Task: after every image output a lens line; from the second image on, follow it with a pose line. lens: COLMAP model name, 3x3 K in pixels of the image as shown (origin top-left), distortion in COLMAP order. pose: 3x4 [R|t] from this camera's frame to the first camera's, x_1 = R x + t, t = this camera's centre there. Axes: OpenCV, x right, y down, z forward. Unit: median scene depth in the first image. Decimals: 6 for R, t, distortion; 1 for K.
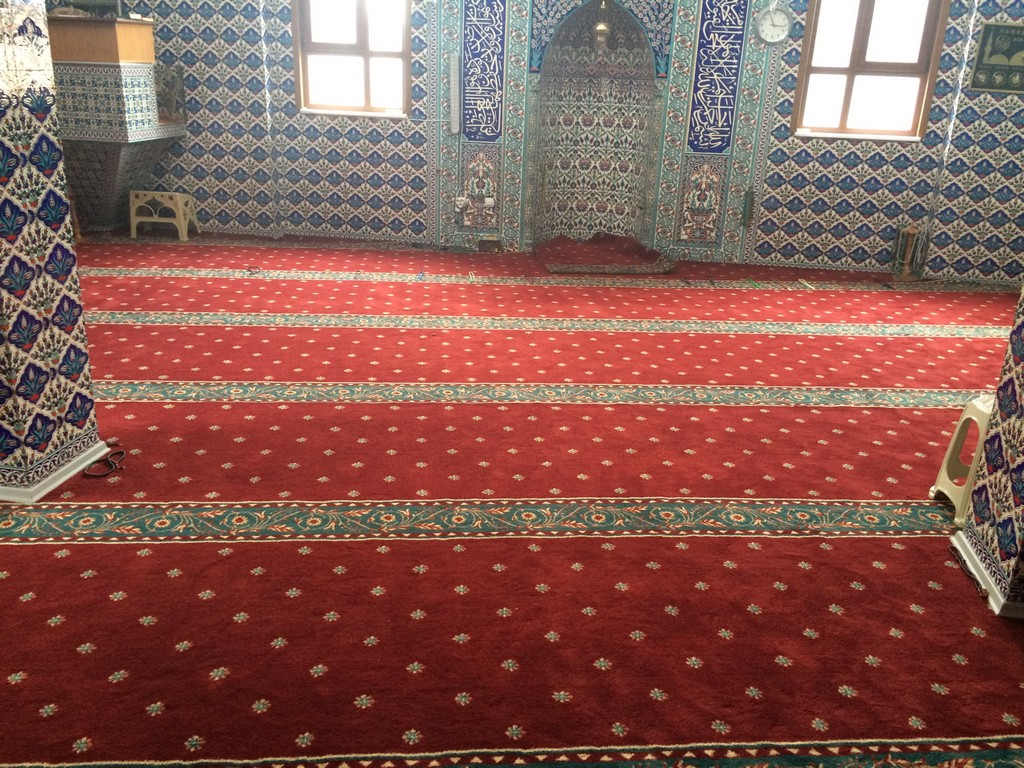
lens RADIAL K [[871.1, 0, 513.5], [0, 871.1, 380.3], [0, 0, 1]] dist [0.077501, -0.103114]
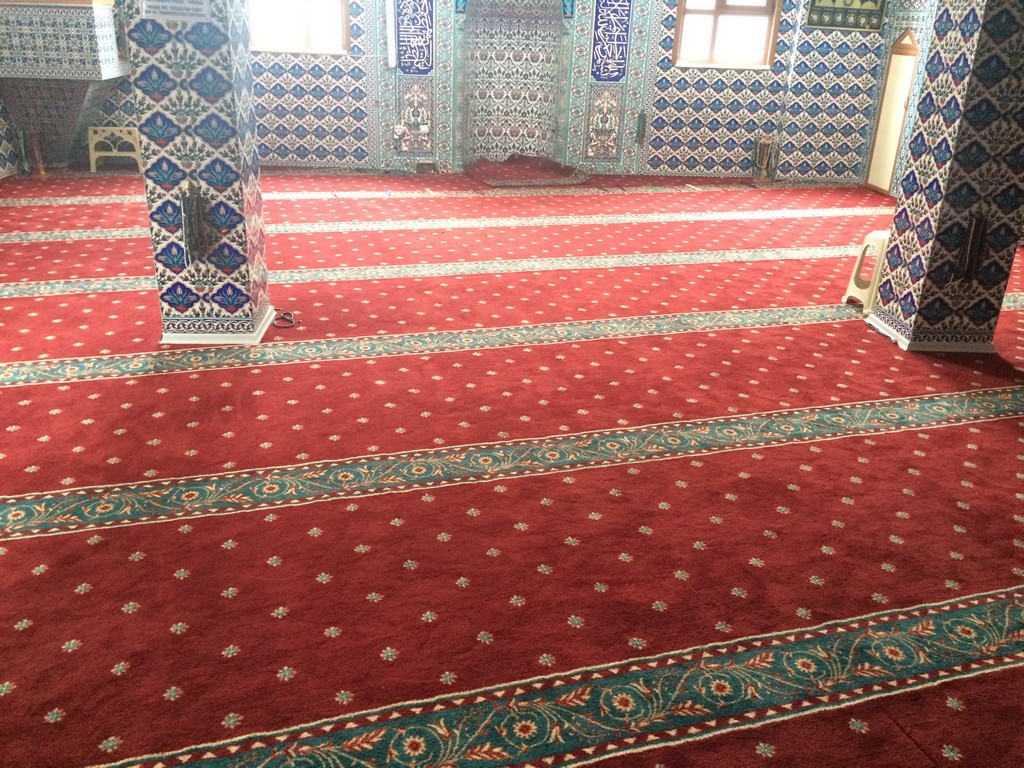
lens RADIAL K [[871.1, 0, 513.5], [0, 871.1, 380.3], [0, 0, 1]] dist [0.077501, -0.103114]
pose [[0.974073, -0.087852, 0.208480, -0.196840], [0.075132, 0.994840, 0.068180, 0.058158], [-0.213394, -0.050749, 0.975647, -0.173956]]
